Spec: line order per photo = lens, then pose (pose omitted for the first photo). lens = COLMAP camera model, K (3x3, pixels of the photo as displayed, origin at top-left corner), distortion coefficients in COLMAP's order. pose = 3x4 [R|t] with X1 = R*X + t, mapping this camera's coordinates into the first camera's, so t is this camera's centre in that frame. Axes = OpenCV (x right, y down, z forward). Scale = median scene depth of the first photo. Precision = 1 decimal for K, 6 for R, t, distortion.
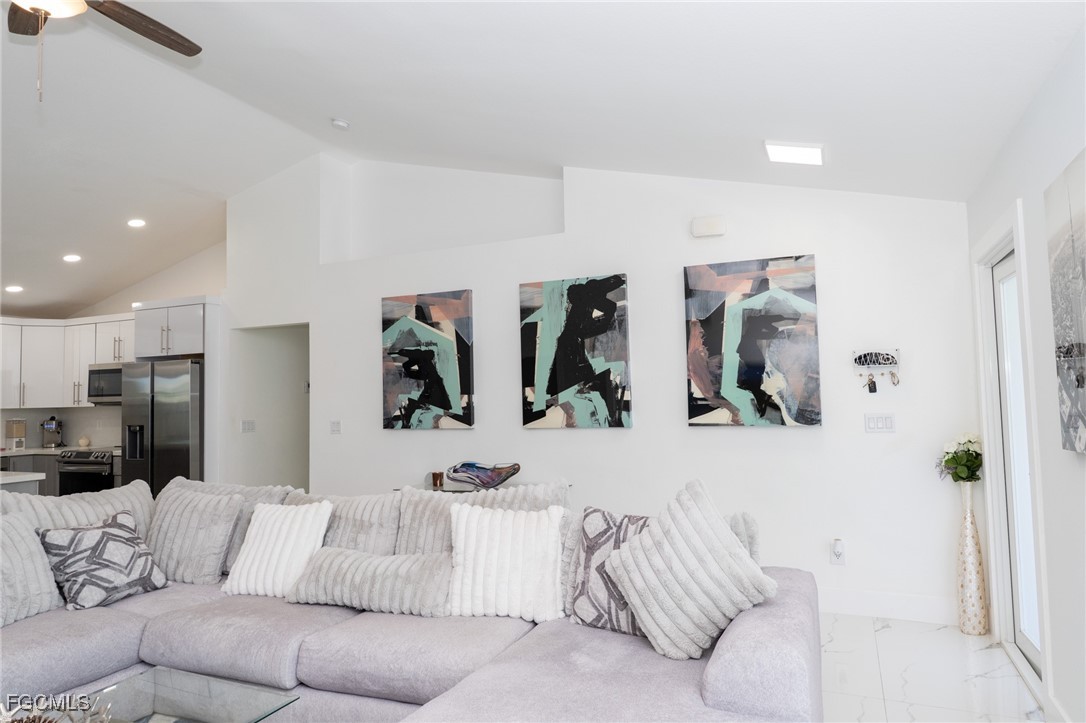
lens RADIAL K [[688.2, 0, 543.0], [0, 688.2, 361.5], [0, 0, 1]] dist [-0.001421, -0.003264]
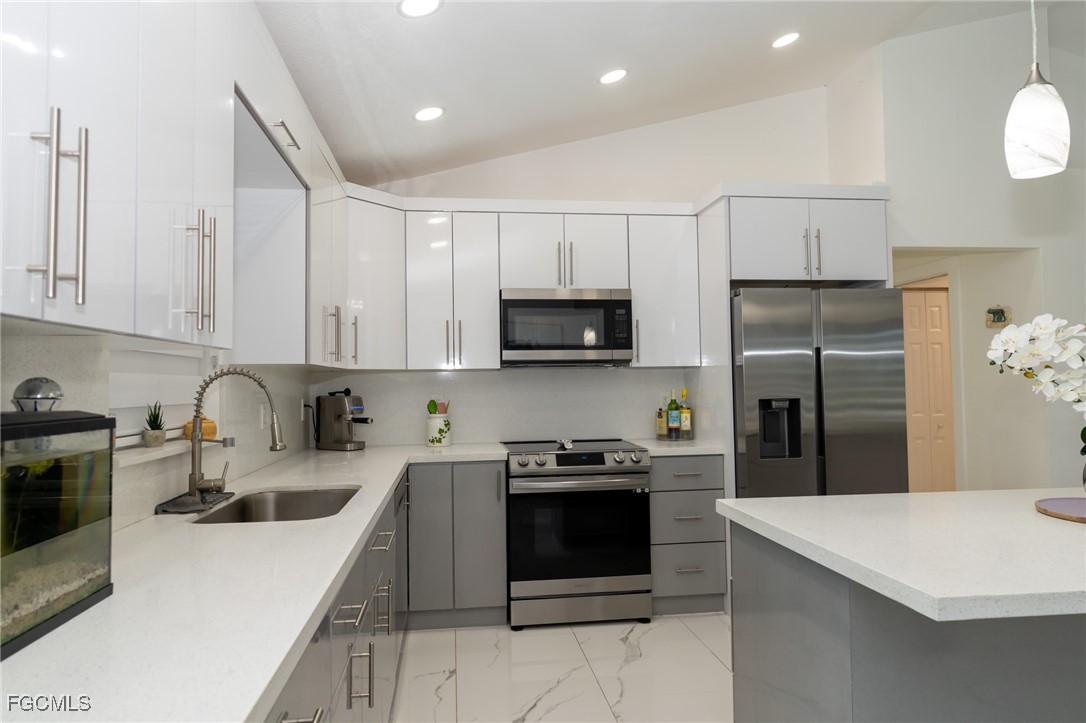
lens RADIAL K [[688.2, 0, 543.0], [0, 688.2, 361.5], [0, 0, 1]] dist [-0.001421, -0.003264]
pose [[0.857572, 0.042983, 0.512565, -1.043642], [-0.038097, 0.999073, -0.020041, 0.080729], [-0.512951, -0.002340, 0.858415, 0.617743]]
